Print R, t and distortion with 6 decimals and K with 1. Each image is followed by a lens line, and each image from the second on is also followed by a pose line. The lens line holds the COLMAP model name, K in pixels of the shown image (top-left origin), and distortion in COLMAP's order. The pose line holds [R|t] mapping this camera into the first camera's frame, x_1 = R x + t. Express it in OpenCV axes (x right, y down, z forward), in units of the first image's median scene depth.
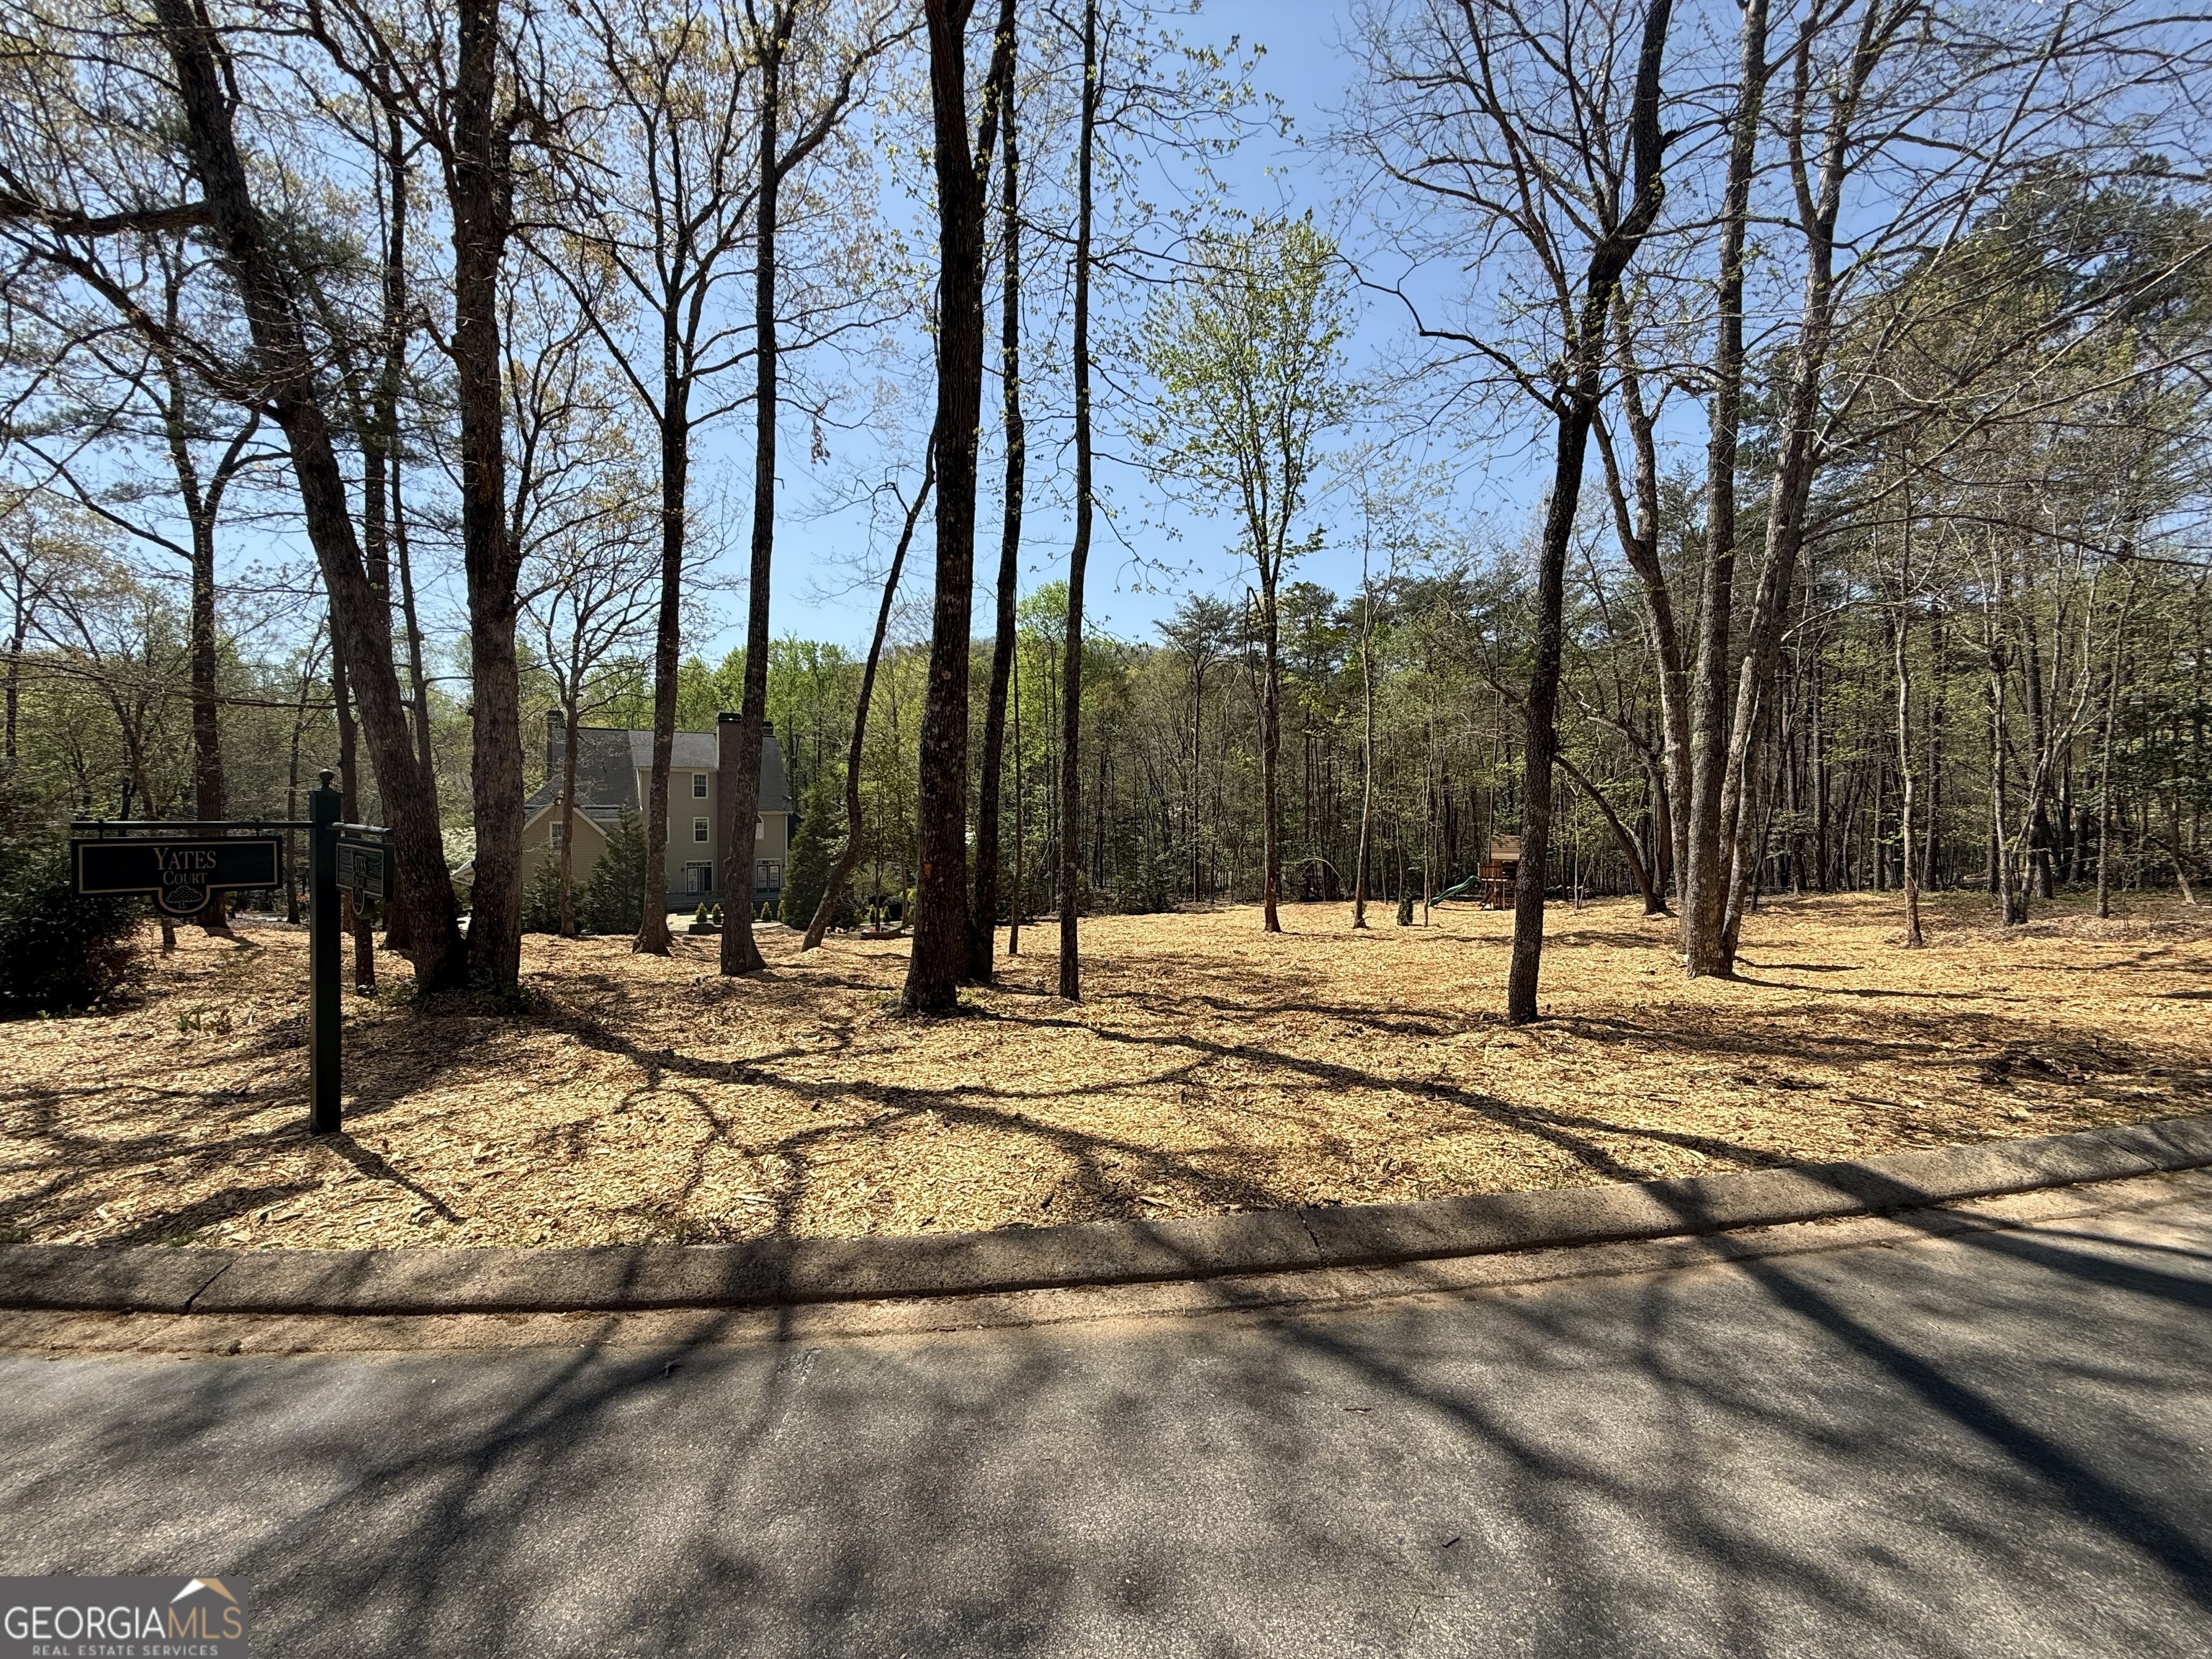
lens RADIAL K [[881.5, 0, 1100.1], [0, 881.5, 828.3], [0, 0, 1]] dist [-0.000681, 0.000194]
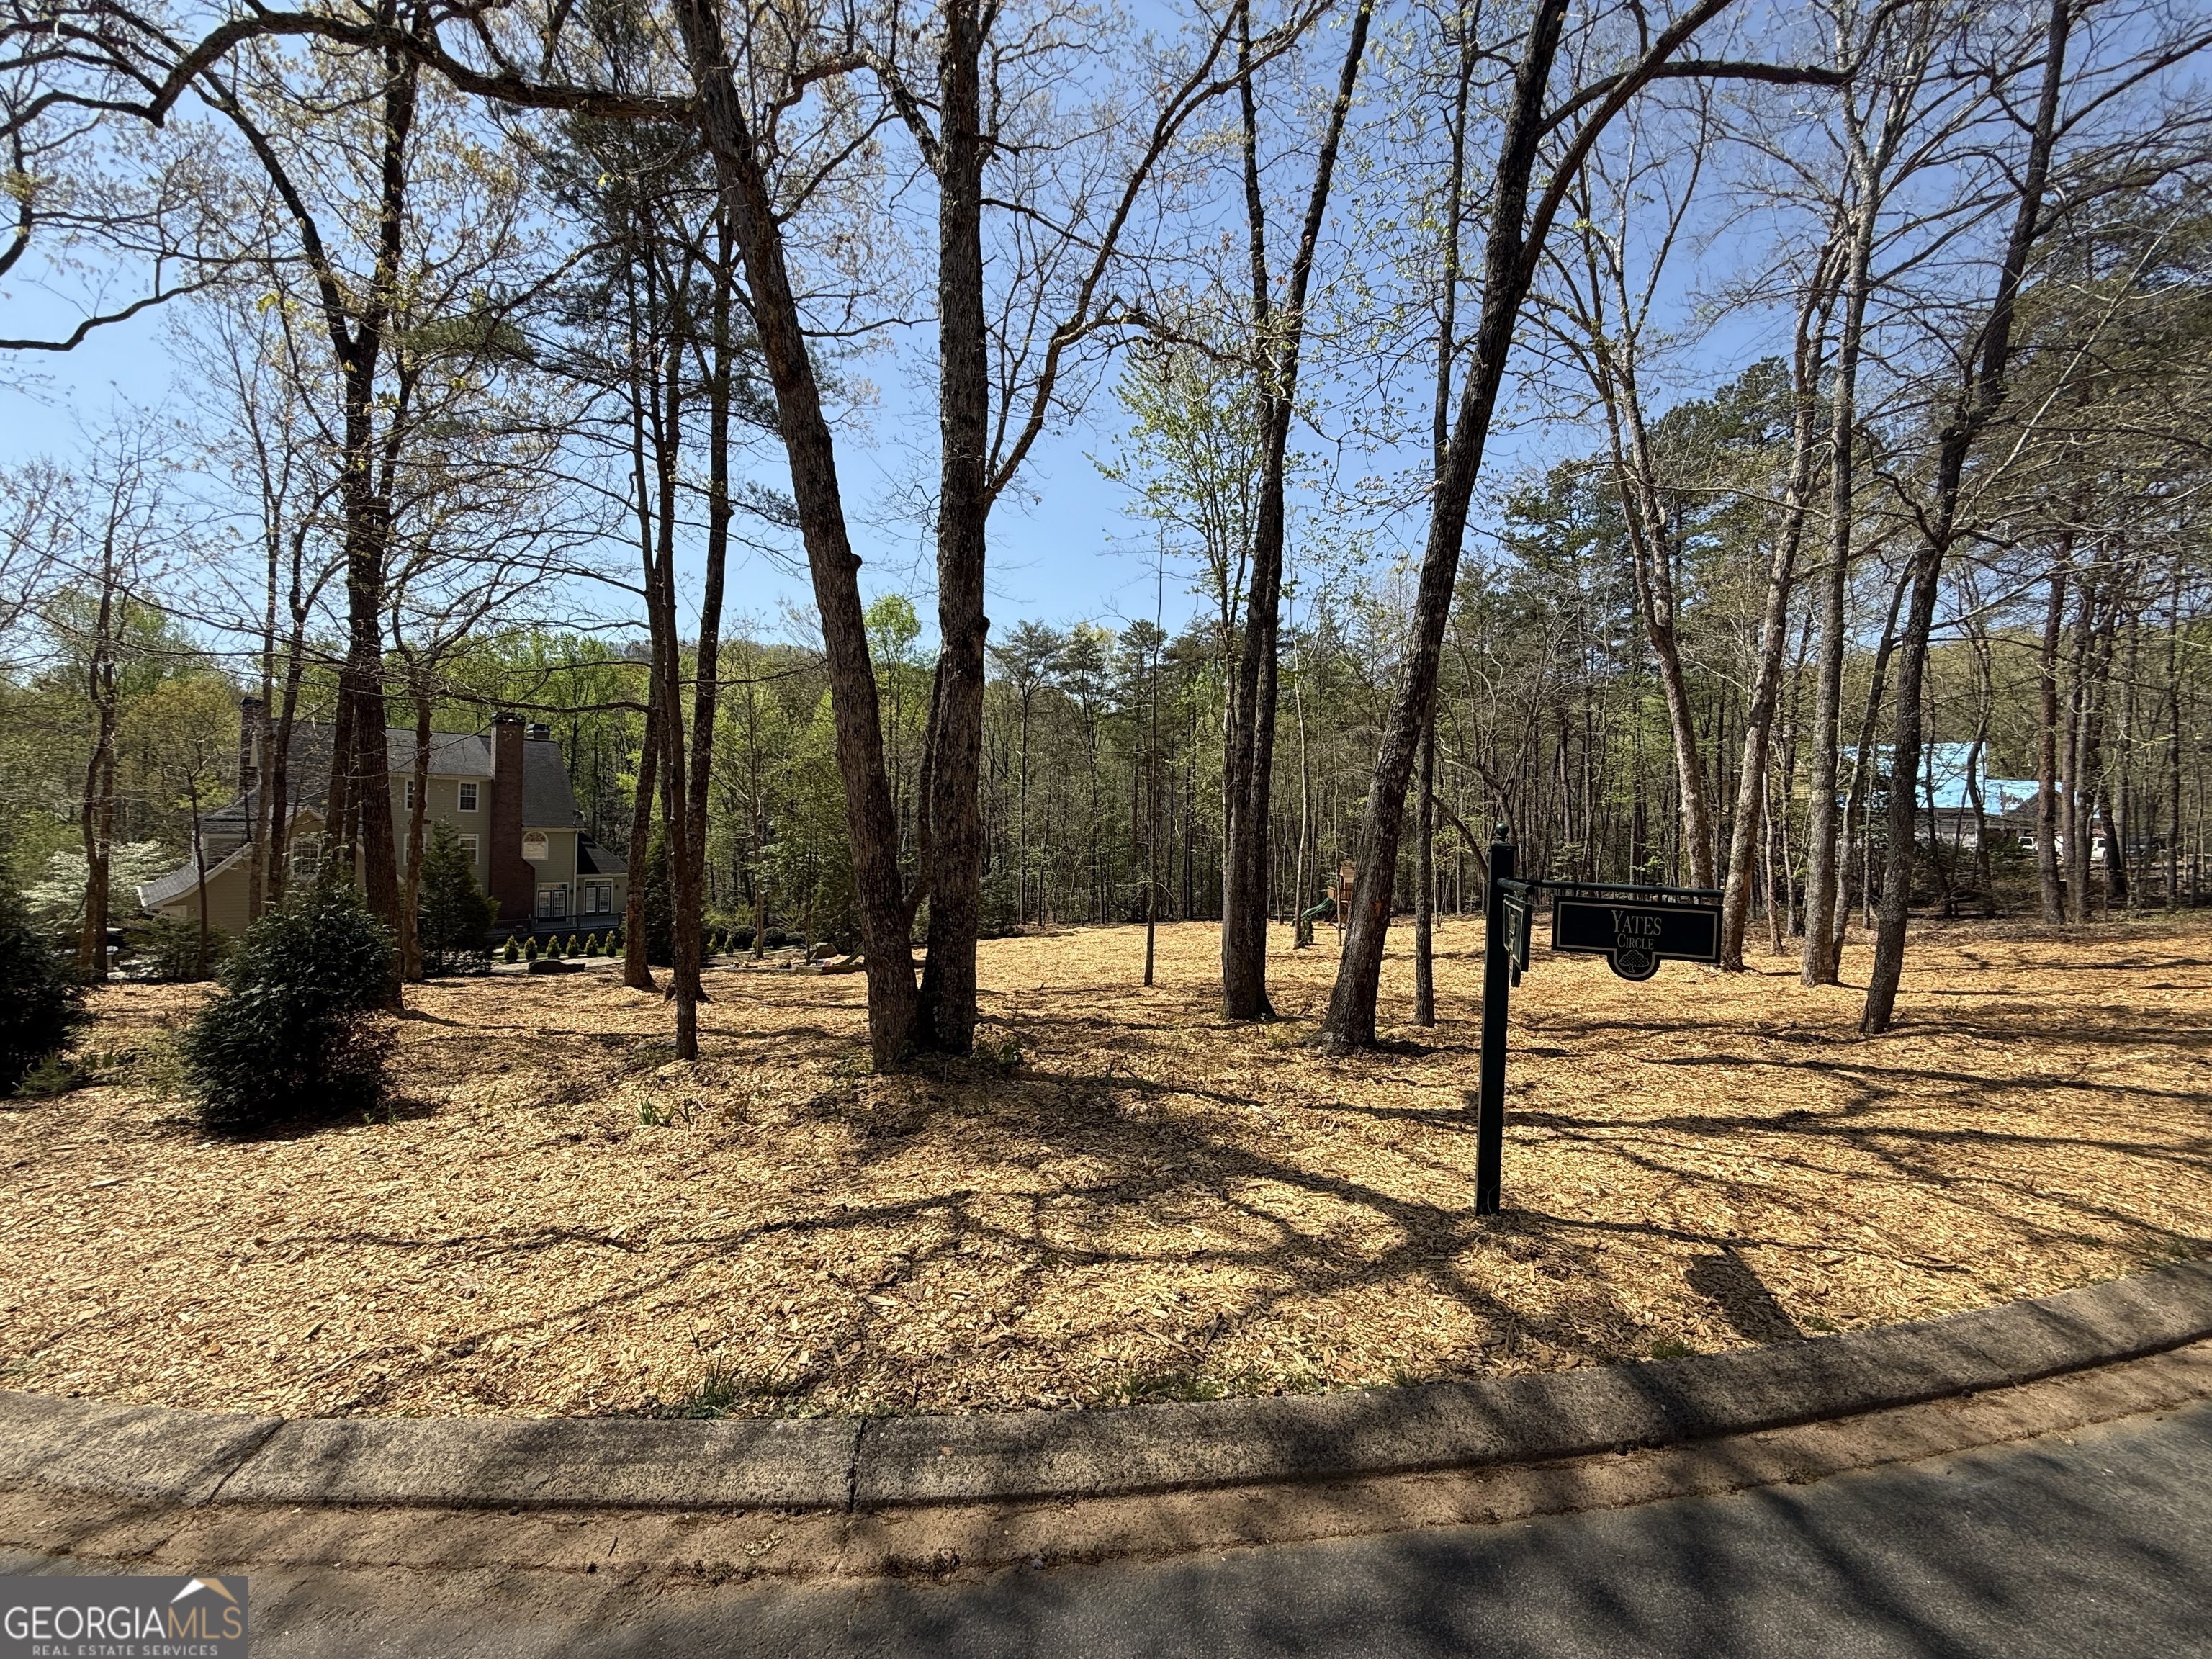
lens RADIAL K [[881.5, 0, 1100.1], [0, 881.5, 828.3], [0, 0, 1]] dist [-0.000681, 0.000194]
pose [[0.957845, 0.015230, 0.286883, -0.262761], [-0.008593, 0.999666, -0.024379, -0.006106], [-0.287159, 0.020886, 0.957655, 0.035639]]
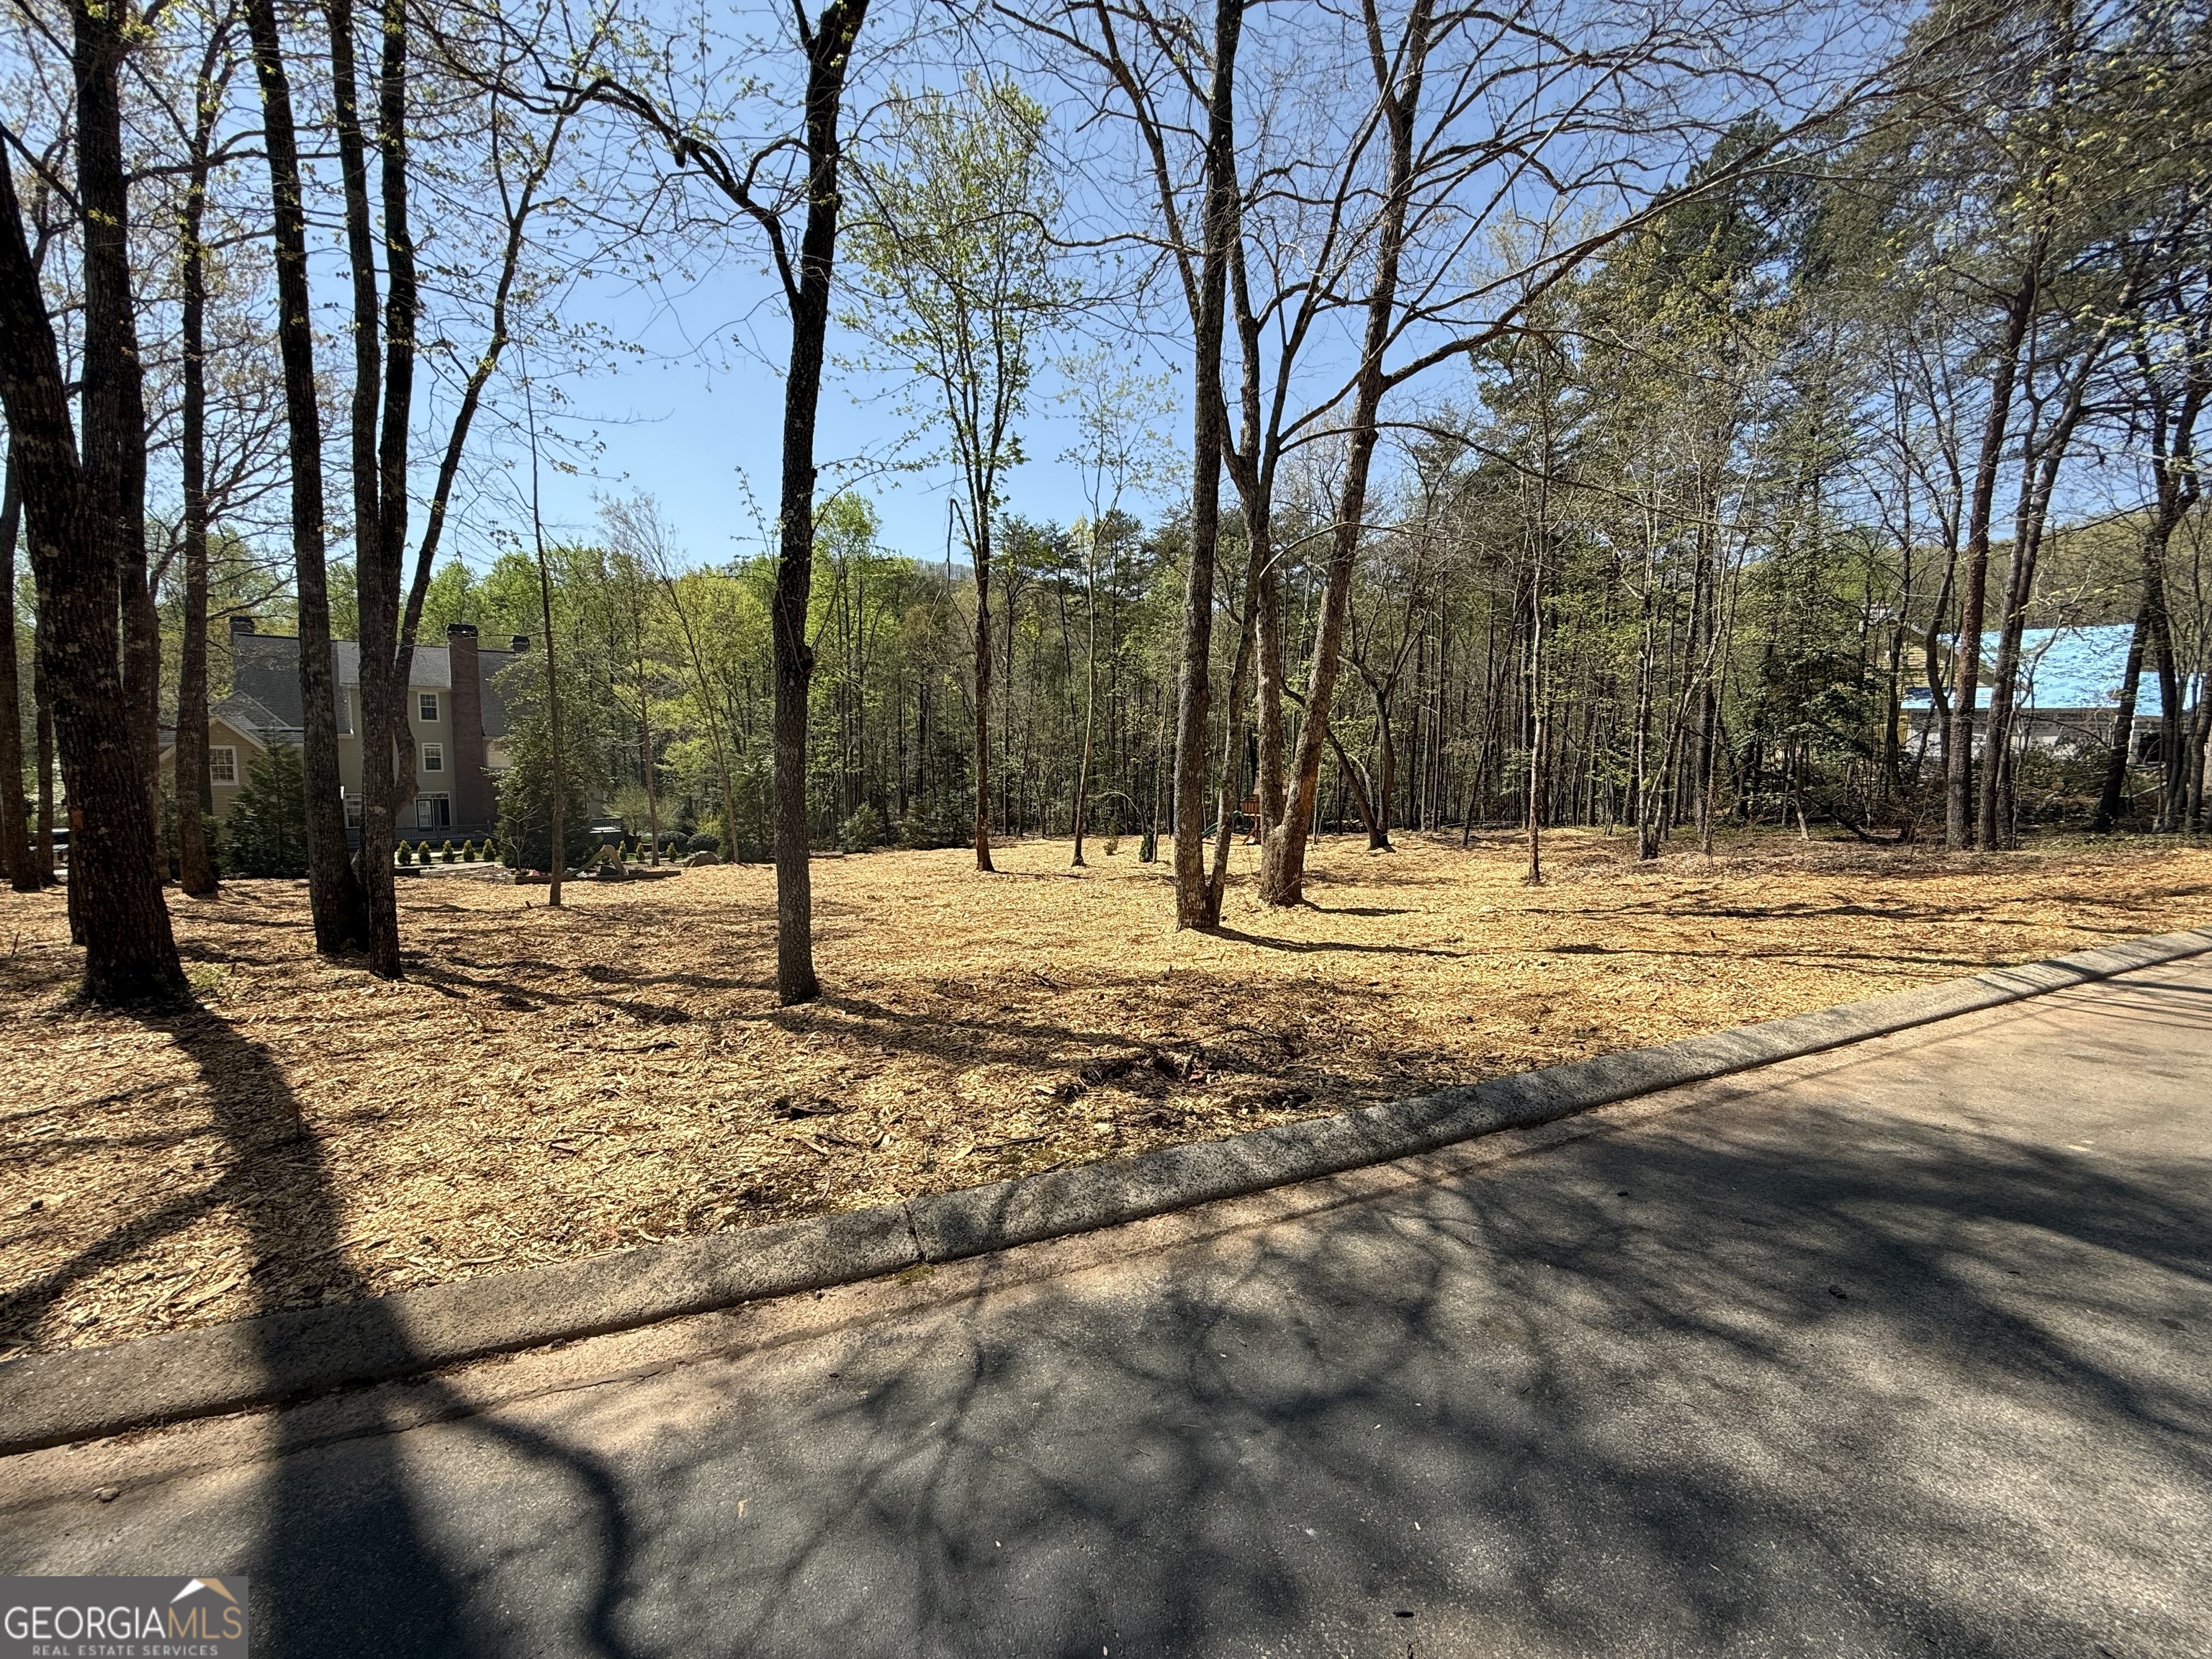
lens RADIAL K [[881.5, 0, 1100.1], [0, 881.5, 828.3], [0, 0, 1]] dist [-0.000681, 0.000194]
pose [[0.988770, -0.002067, 0.149432, 0.182020], [-0.009480, 0.997023, 0.076523, -0.003065], [-0.149146, -0.077081, 0.985806, 0.043730]]
